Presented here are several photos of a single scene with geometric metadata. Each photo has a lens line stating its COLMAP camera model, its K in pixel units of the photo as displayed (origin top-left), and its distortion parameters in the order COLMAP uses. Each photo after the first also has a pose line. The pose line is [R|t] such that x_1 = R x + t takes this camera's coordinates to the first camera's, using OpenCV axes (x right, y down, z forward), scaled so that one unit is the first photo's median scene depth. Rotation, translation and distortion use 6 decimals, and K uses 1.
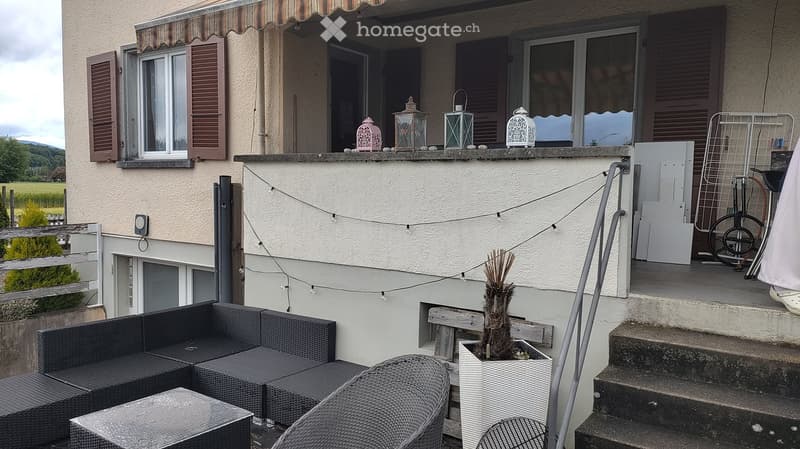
lens RADIAL K [[603.0, 0, 397.3], [0, 603.0, 226.2], [0, 0, 1]] dist [0.000130, 0.000115]
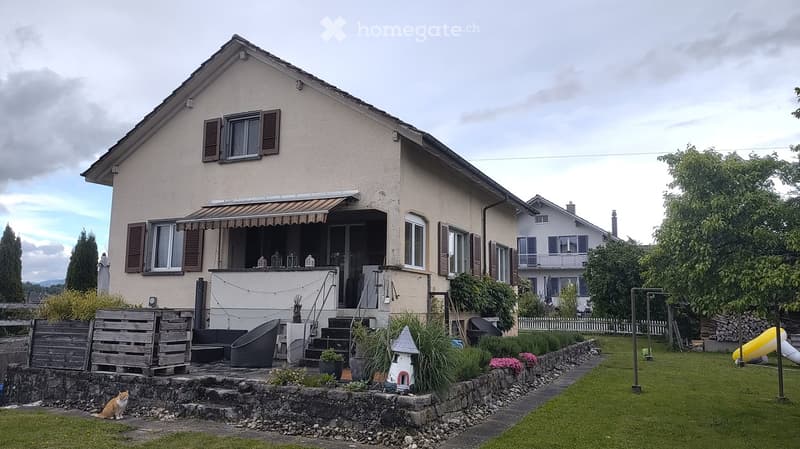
lens RADIAL K [[603.0, 0, 402.3], [0, 603.0, 226.5], [0, 0, 1]] dist [0.000130, 0.000115]
pose [[0.983941, 0.020285, 0.177339, 0.077140], [0.015184, 0.980408, -0.196390, 0.205235], [-0.177848, 0.195928, 0.964356, -1.541441]]
